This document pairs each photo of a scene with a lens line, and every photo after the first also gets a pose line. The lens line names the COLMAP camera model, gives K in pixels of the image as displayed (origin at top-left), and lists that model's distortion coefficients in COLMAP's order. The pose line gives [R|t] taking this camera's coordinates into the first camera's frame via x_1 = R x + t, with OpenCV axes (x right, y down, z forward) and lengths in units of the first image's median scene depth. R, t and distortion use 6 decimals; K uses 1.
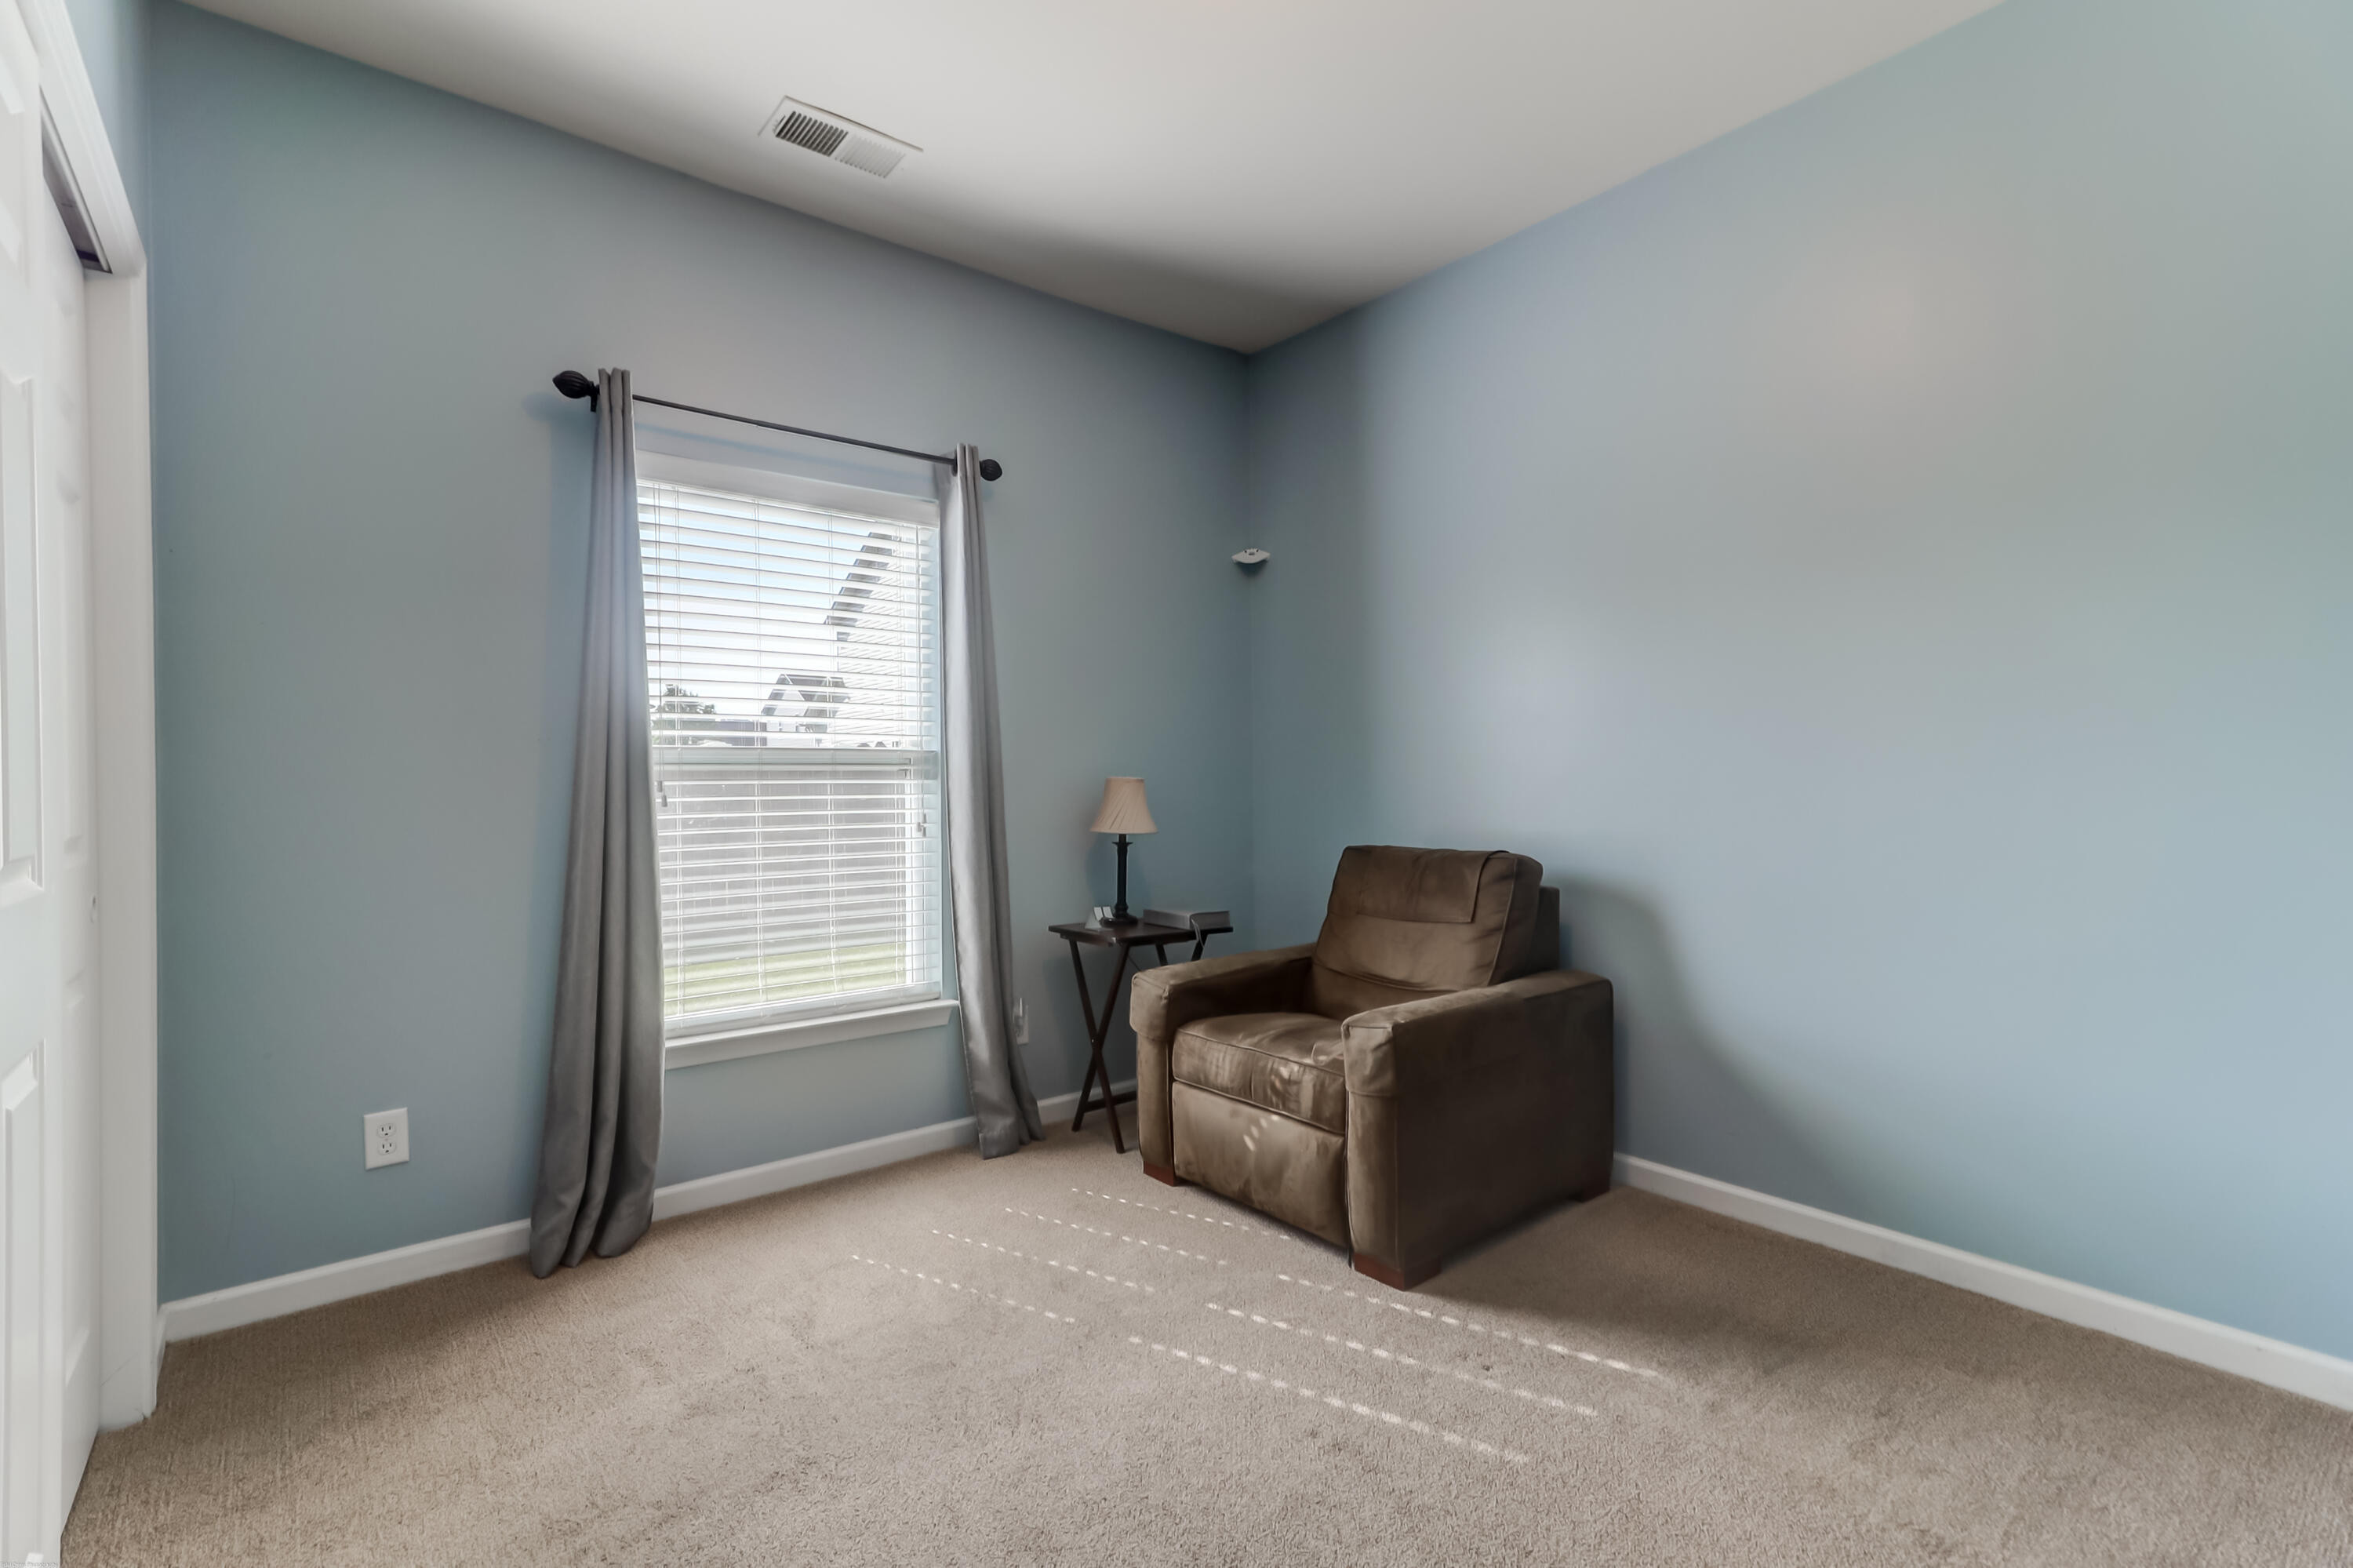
lens RADIAL K [[1081.2, 0, 1184.0], [0, 1081.2, 789.6], [0, 0, 1]] dist [0.038598, 0.000097]
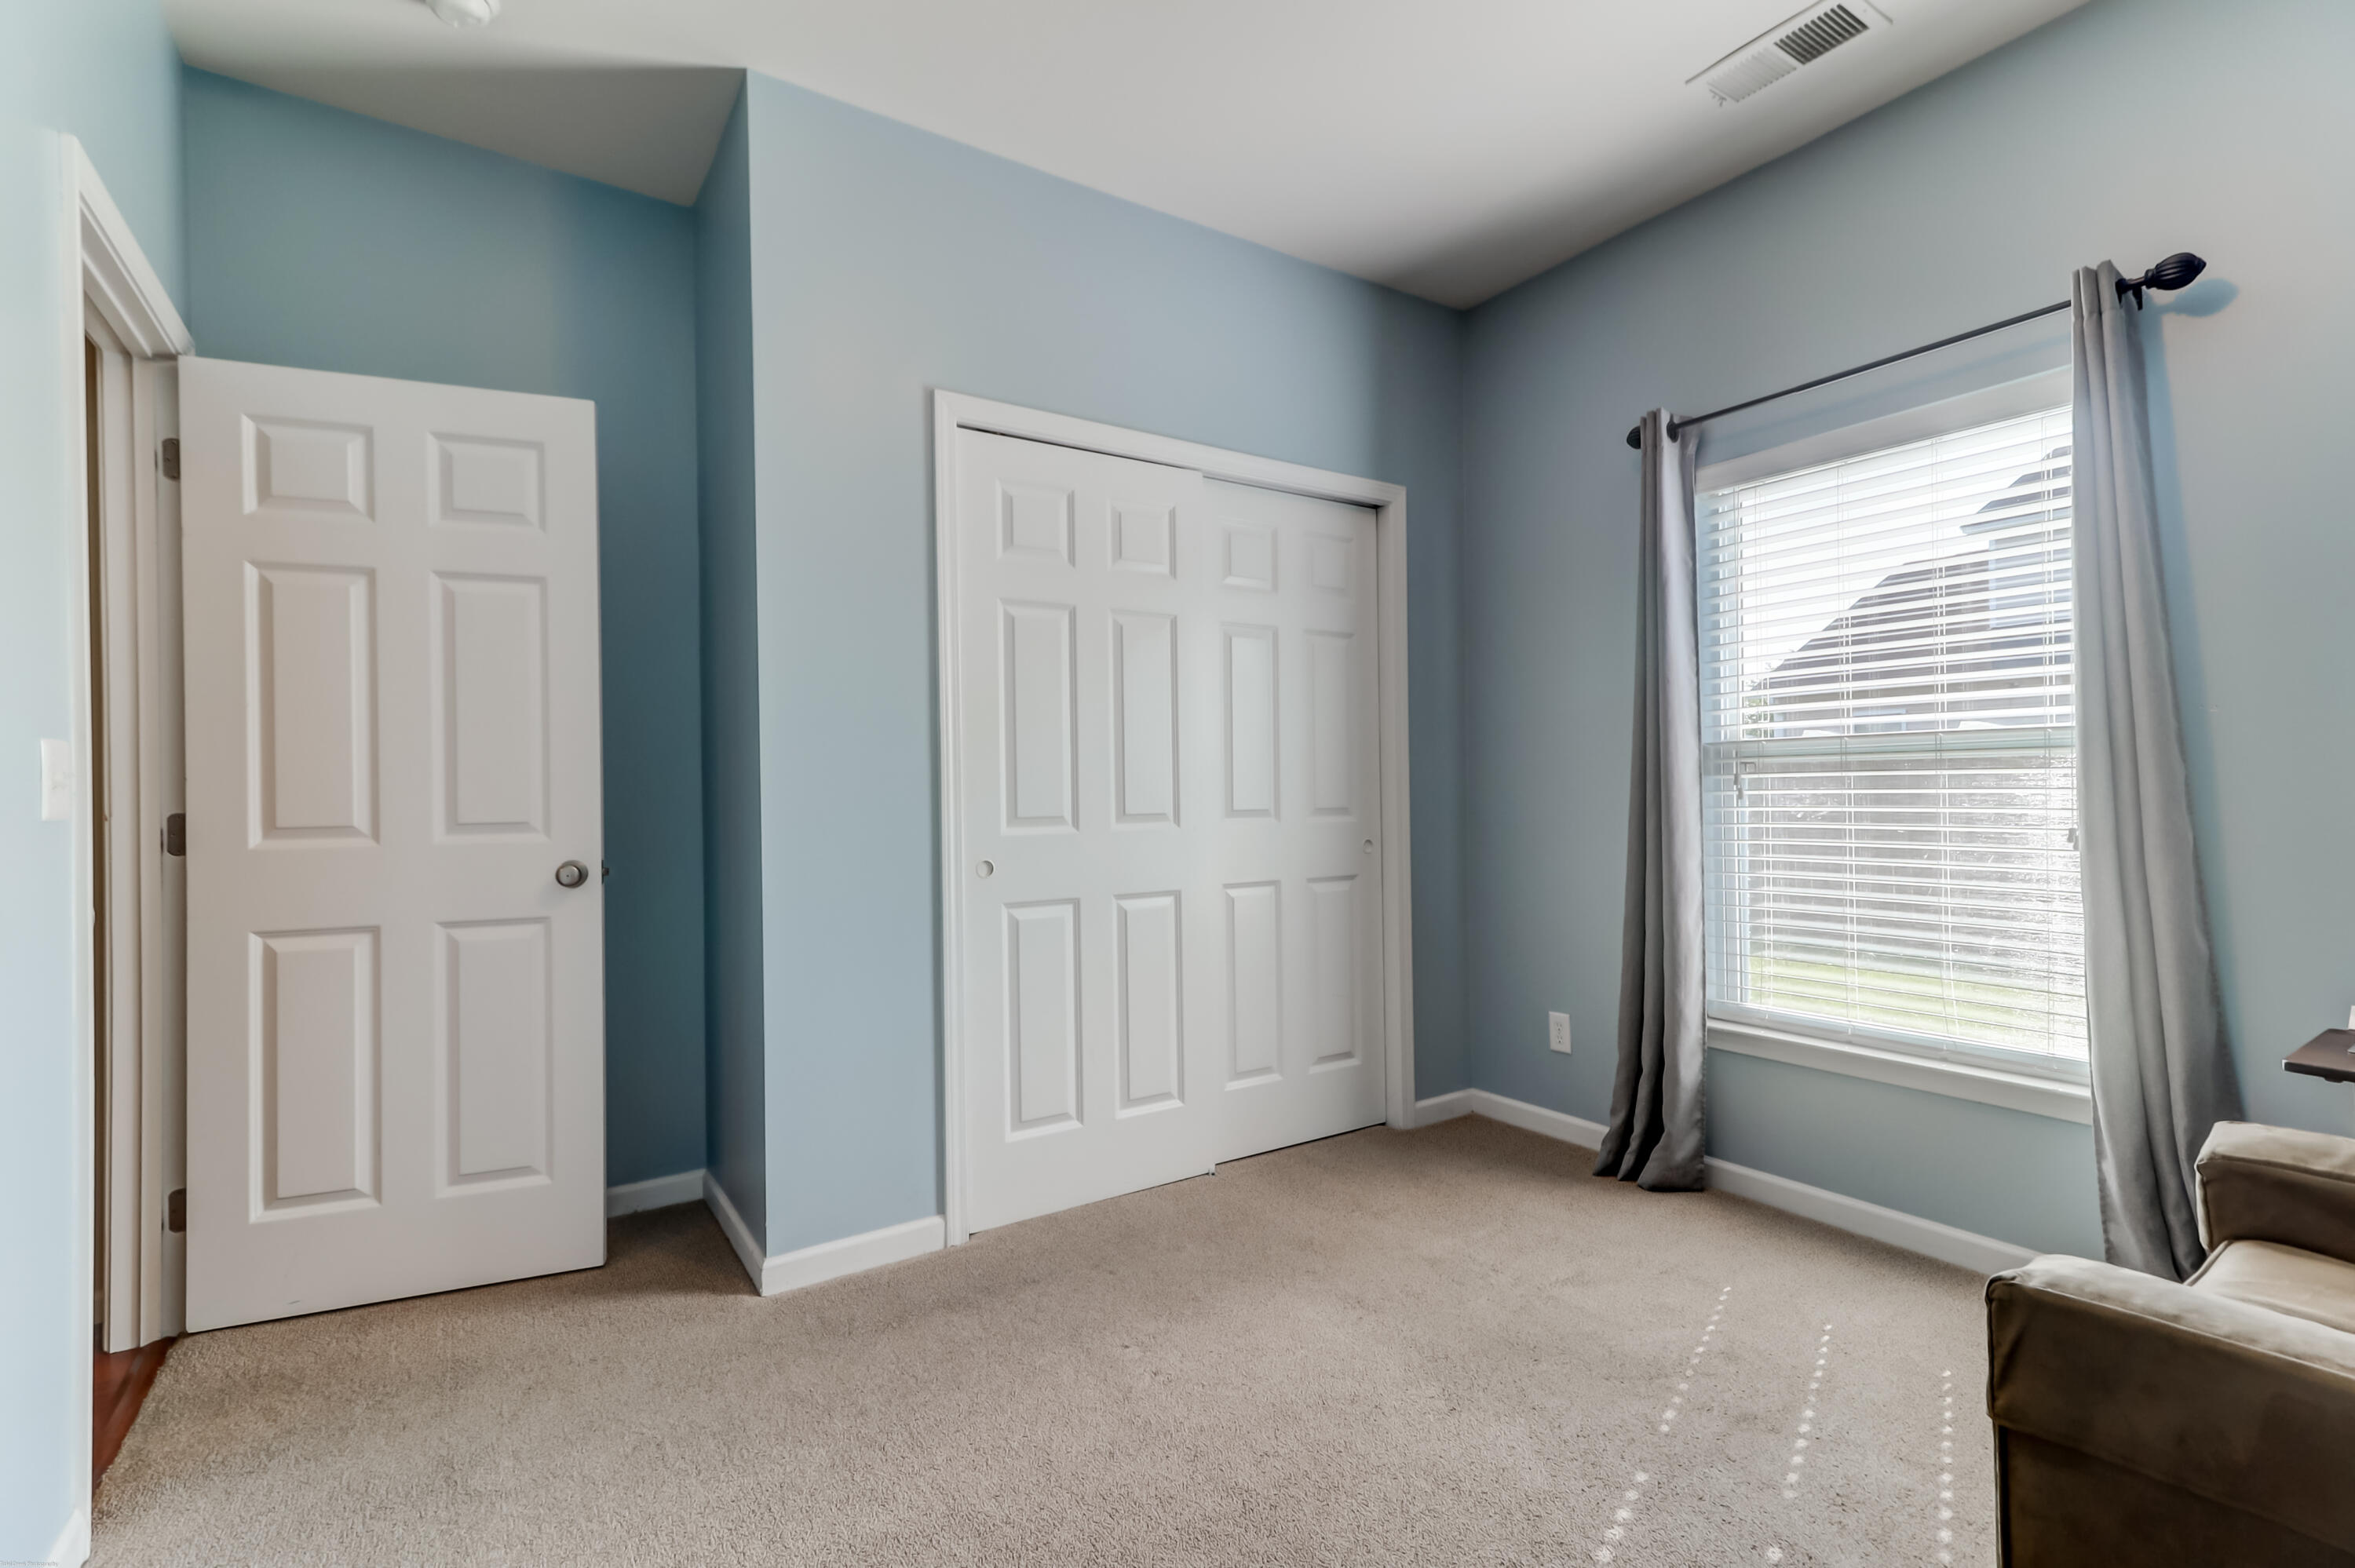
lens RADIAL K [[1081.9, 0, 1180.1], [0, 1081.9, 784.4], [0, 0, 1]] dist [0.038598, 0.000097]
pose [[-0.096932, 0.005533, -0.995276, 0.692522], [0.014213, 0.999890, 0.004175, -0.011807], [0.995189, -0.013742, -0.097000, 0.652946]]
